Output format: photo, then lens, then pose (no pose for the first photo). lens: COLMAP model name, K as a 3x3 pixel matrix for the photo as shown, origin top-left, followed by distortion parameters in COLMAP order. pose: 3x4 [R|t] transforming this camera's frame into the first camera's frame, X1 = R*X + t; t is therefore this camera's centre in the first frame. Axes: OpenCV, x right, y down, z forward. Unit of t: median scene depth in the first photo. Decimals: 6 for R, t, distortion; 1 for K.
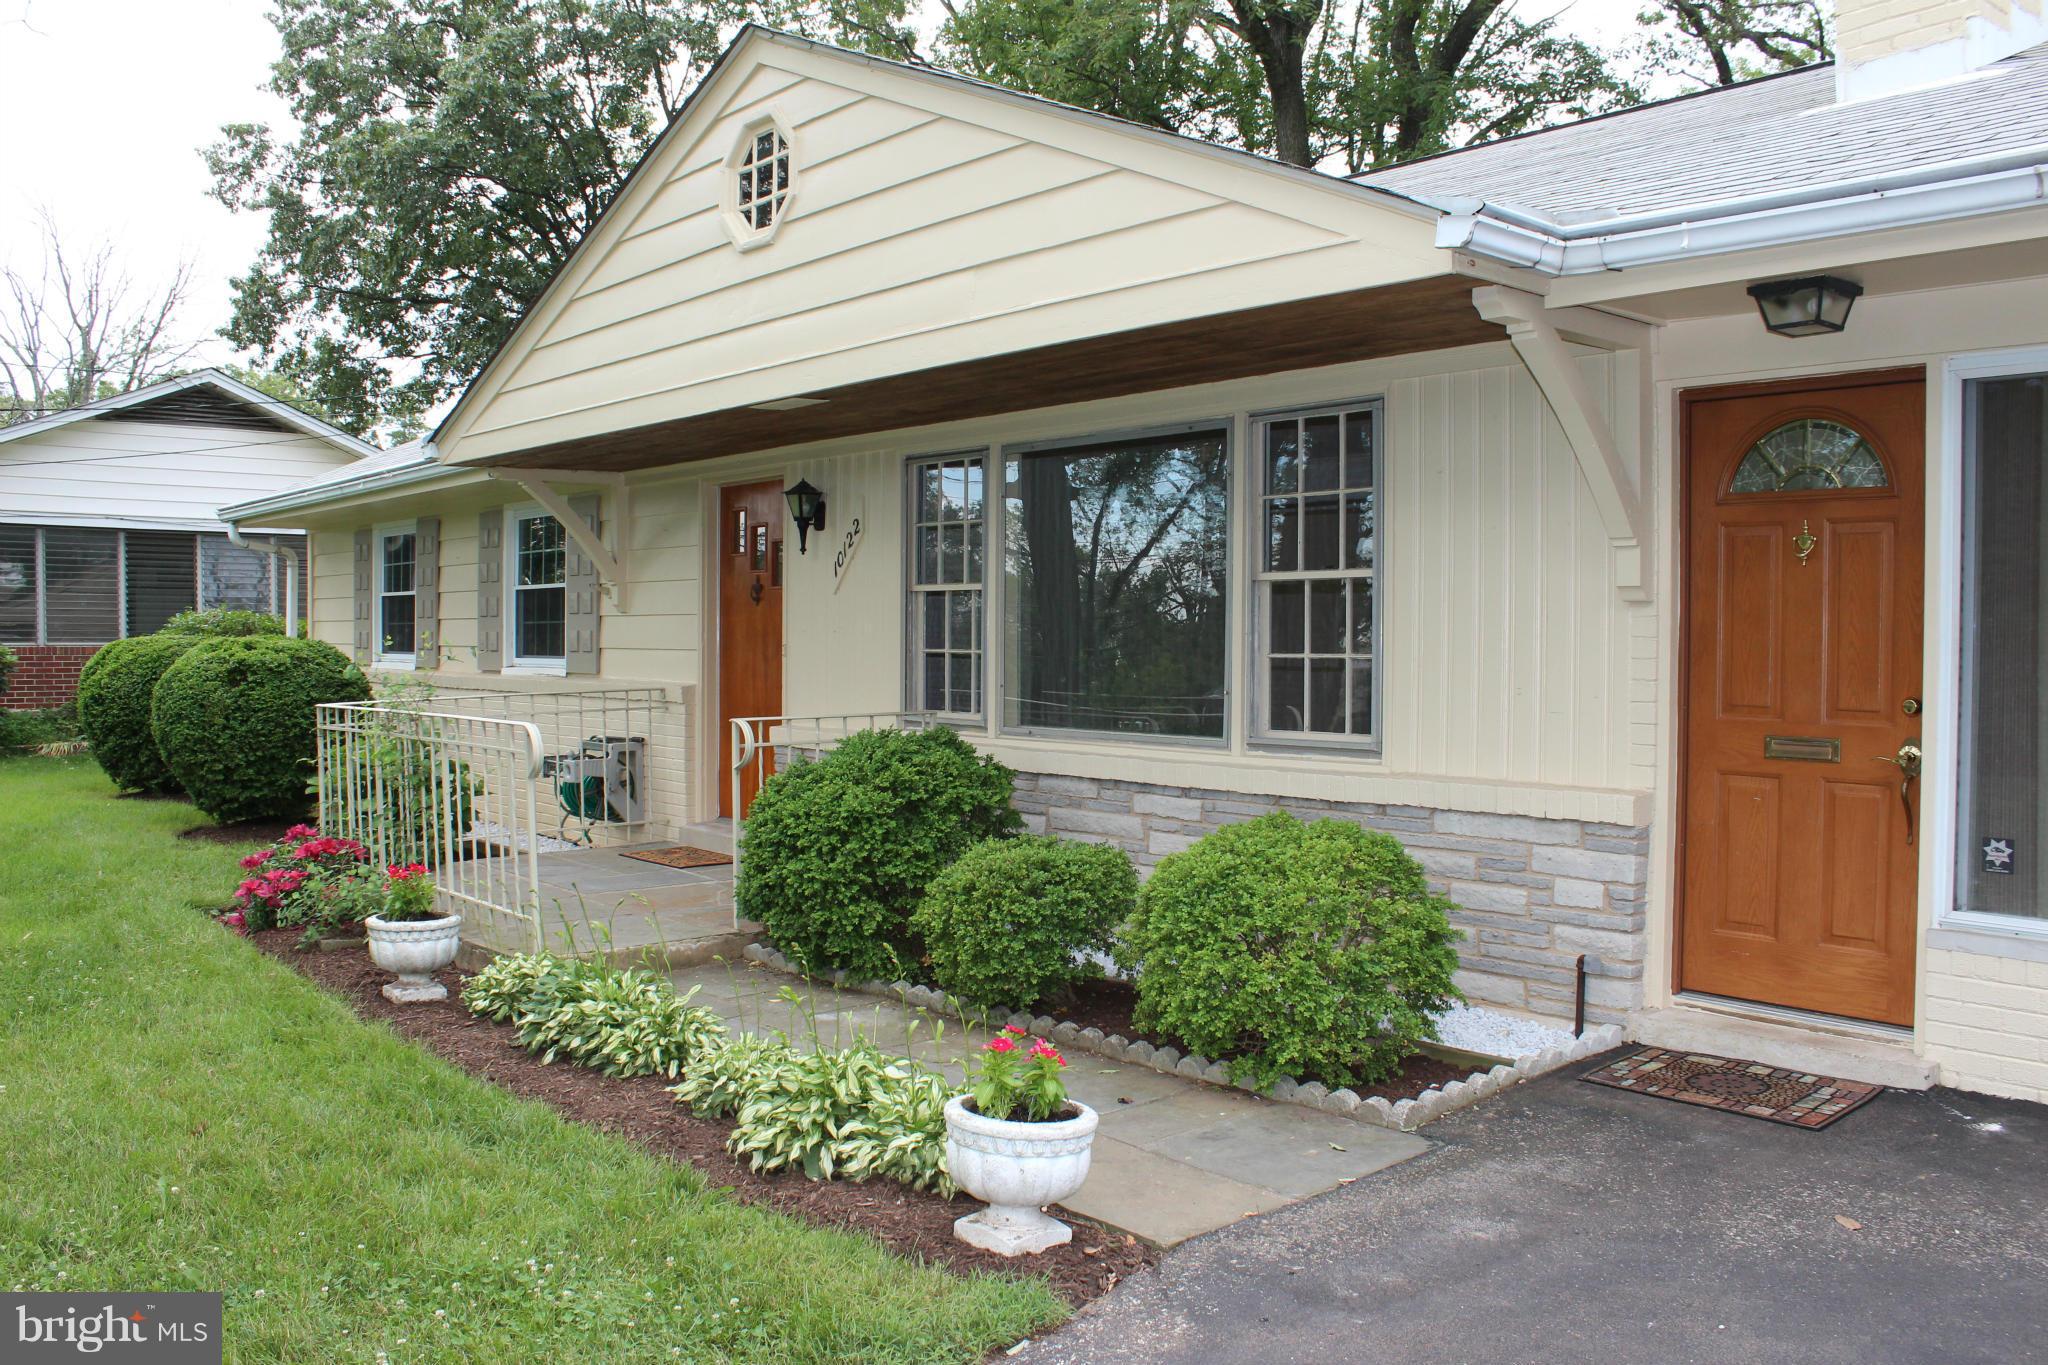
lens RADIAL K [[1701.0, 0, 1024.0], [0, 1701.0, 682.5], [0, 0, 1]] dist [-0.162608, 0.131243]
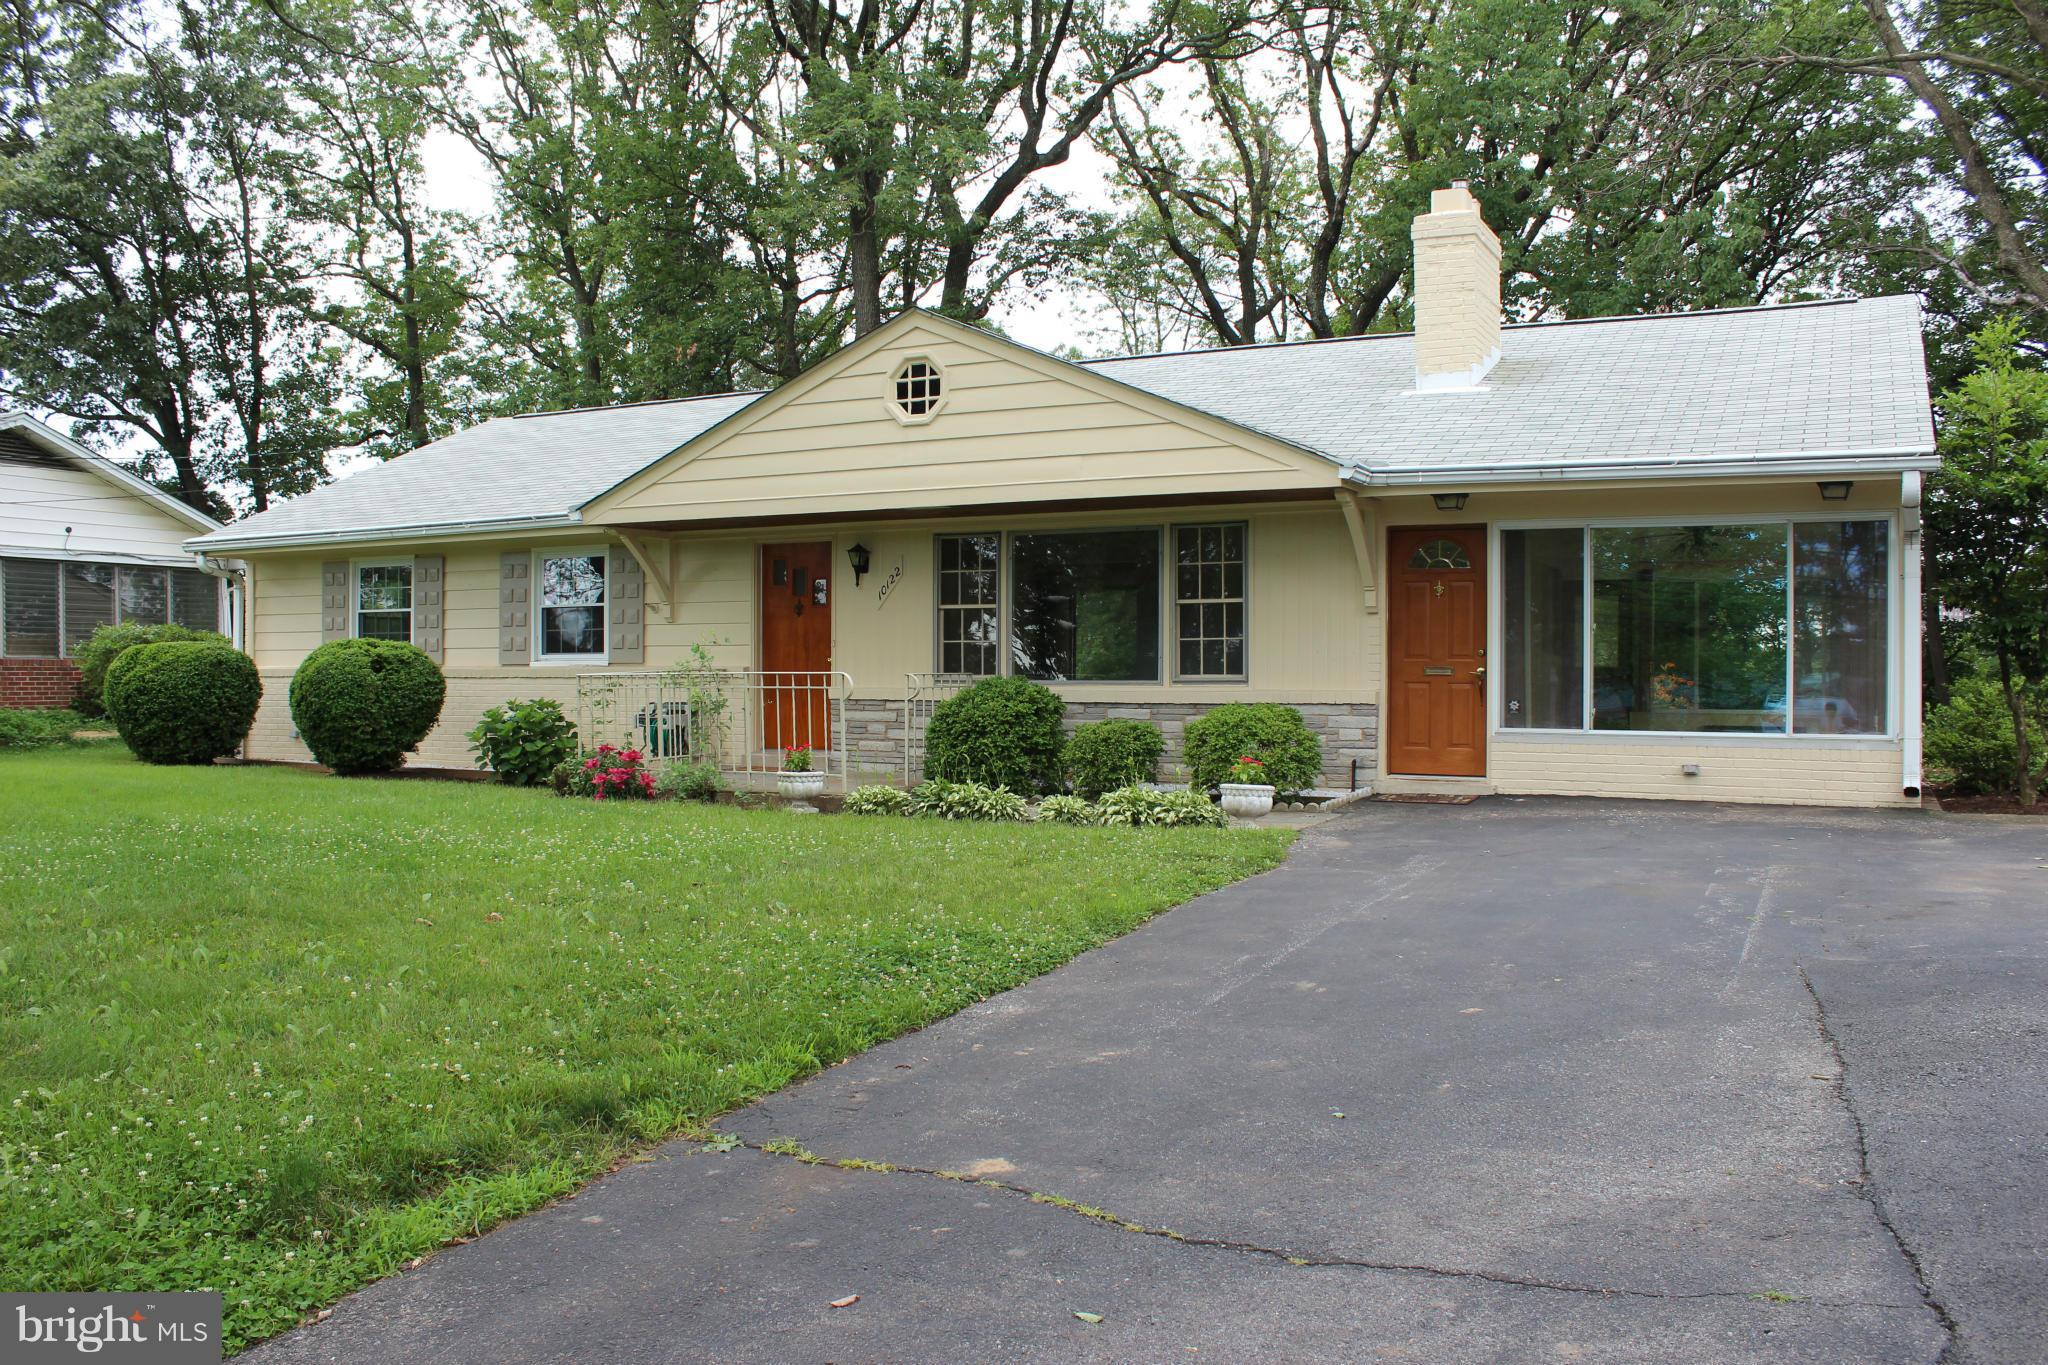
lens RADIAL K [[1701.0, 0, 1024.0], [0, 1701.0, 682.5], [0, 0, 1]] dist [-0.162608, 0.131243]
pose [[0.927801, -0.004476, 0.373049, -0.855740], [0.012869, 0.999717, -0.020012, 0.080480], [-0.372854, 0.023368, 0.927596, -0.915058]]
